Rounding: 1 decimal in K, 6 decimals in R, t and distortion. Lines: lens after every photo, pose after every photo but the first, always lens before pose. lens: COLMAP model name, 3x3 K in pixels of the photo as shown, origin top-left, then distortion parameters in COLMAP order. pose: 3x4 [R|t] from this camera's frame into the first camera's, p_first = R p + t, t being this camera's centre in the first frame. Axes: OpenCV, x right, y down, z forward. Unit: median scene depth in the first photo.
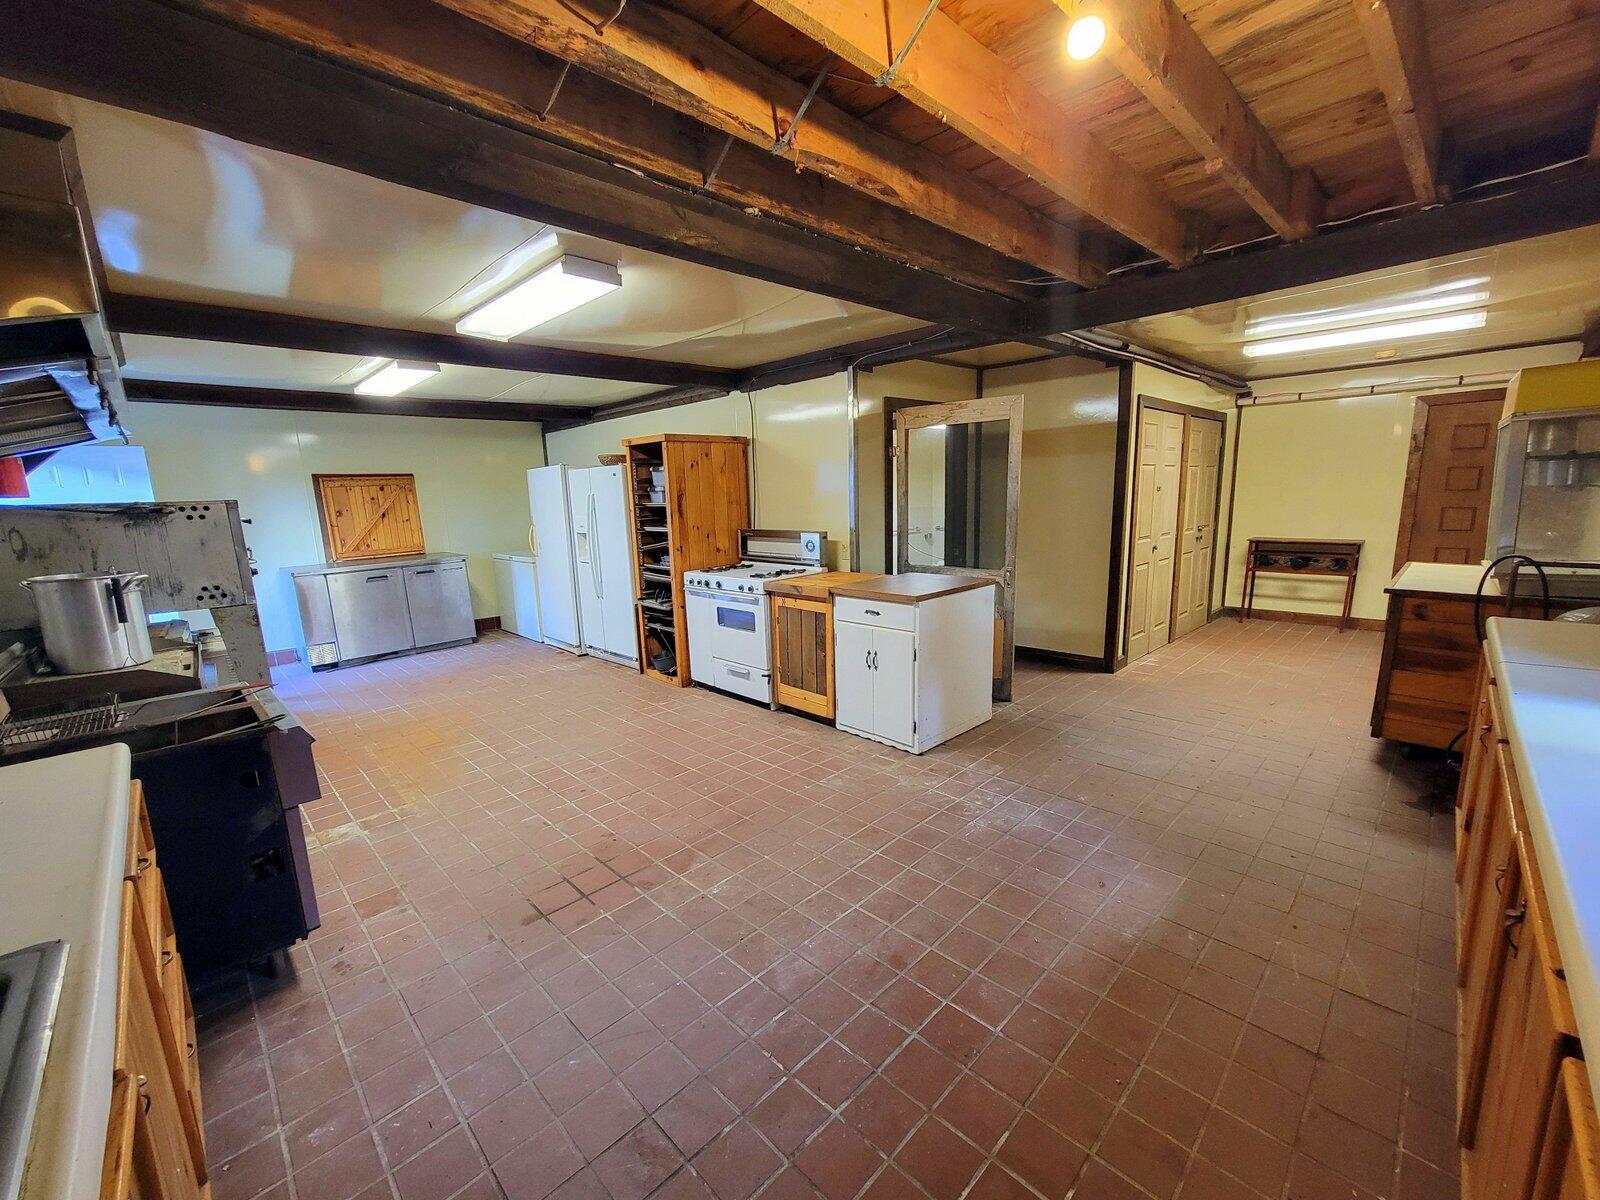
lens RADIAL K [[657.8, 0, 801.7], [0, 657.8, 612.6], [0, 0, 1]] dist [-0.006326, 0.001803]
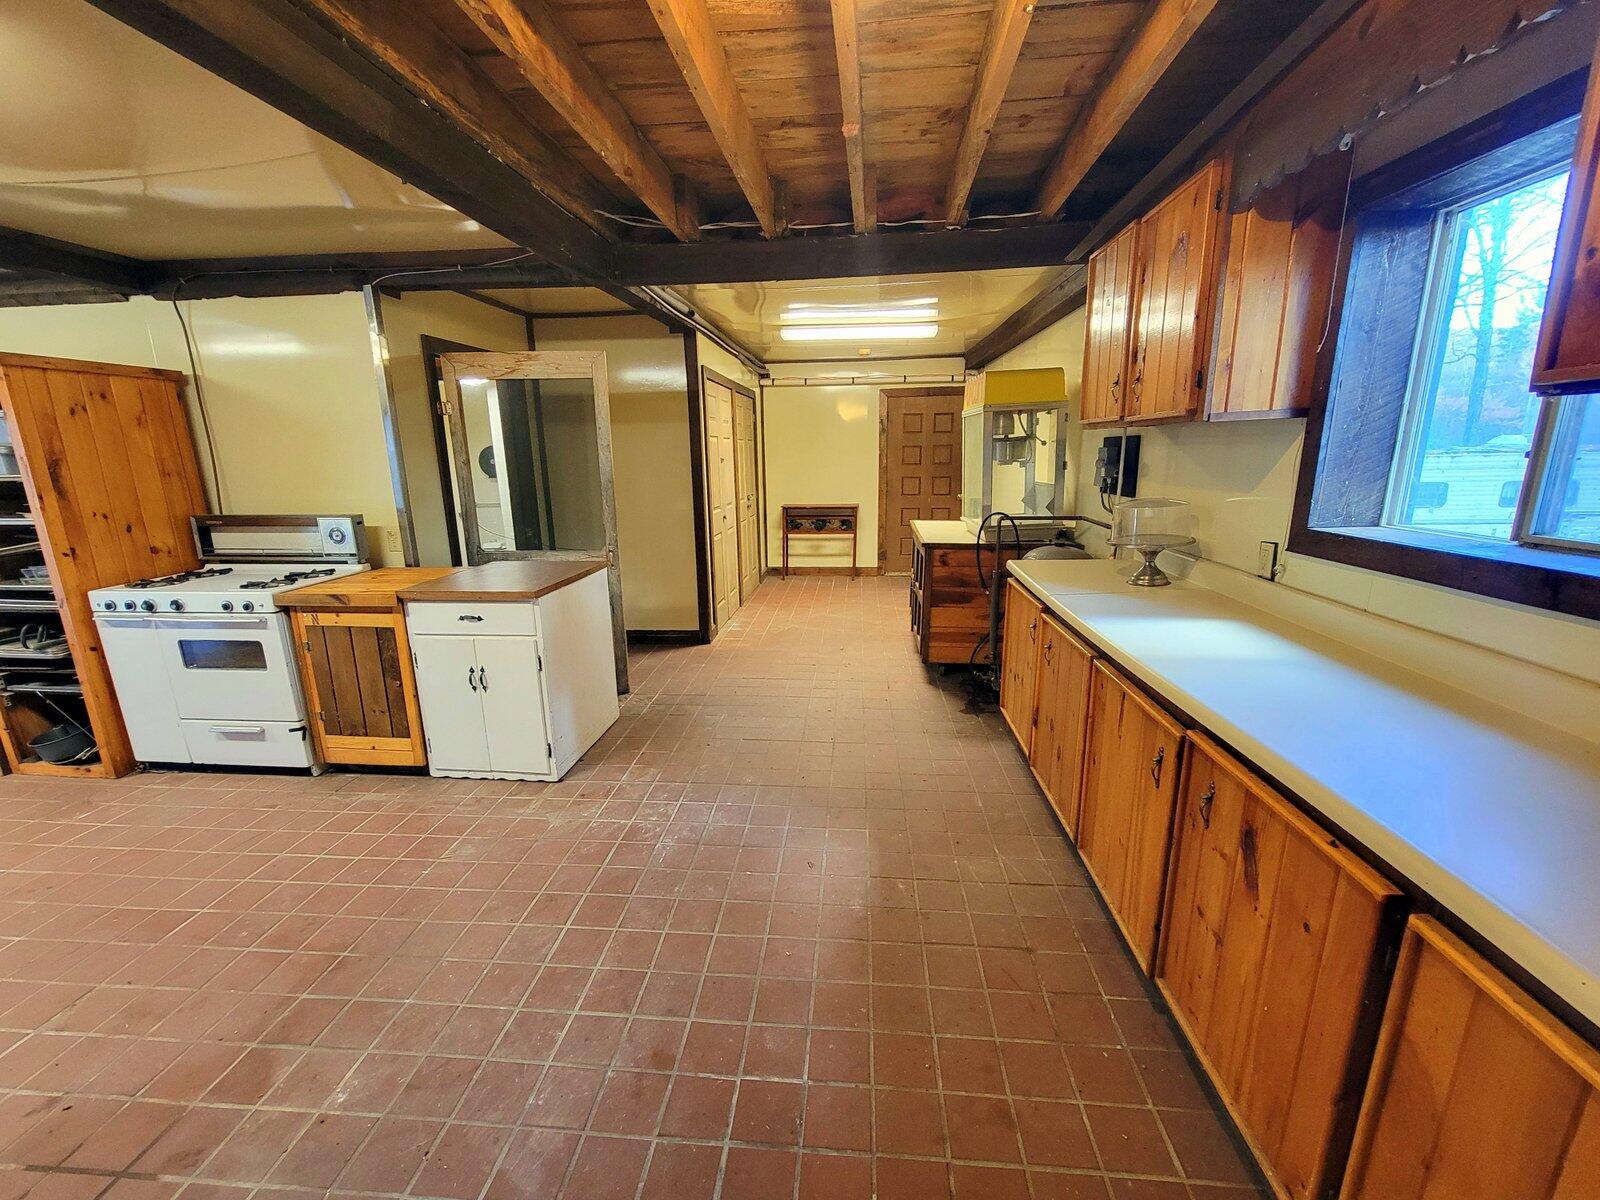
lens RADIAL K [[675.3, 0, 801.2], [0, 675.3, 615.0], [0, 0, 1]] dist [-0.002617, 0.001712]
pose [[0.766661, -0.132536, 0.628224, -0.087655], [0.107250, 0.991150, 0.078219, -0.023186], [-0.633031, 0.007410, 0.774091, 0.139835]]
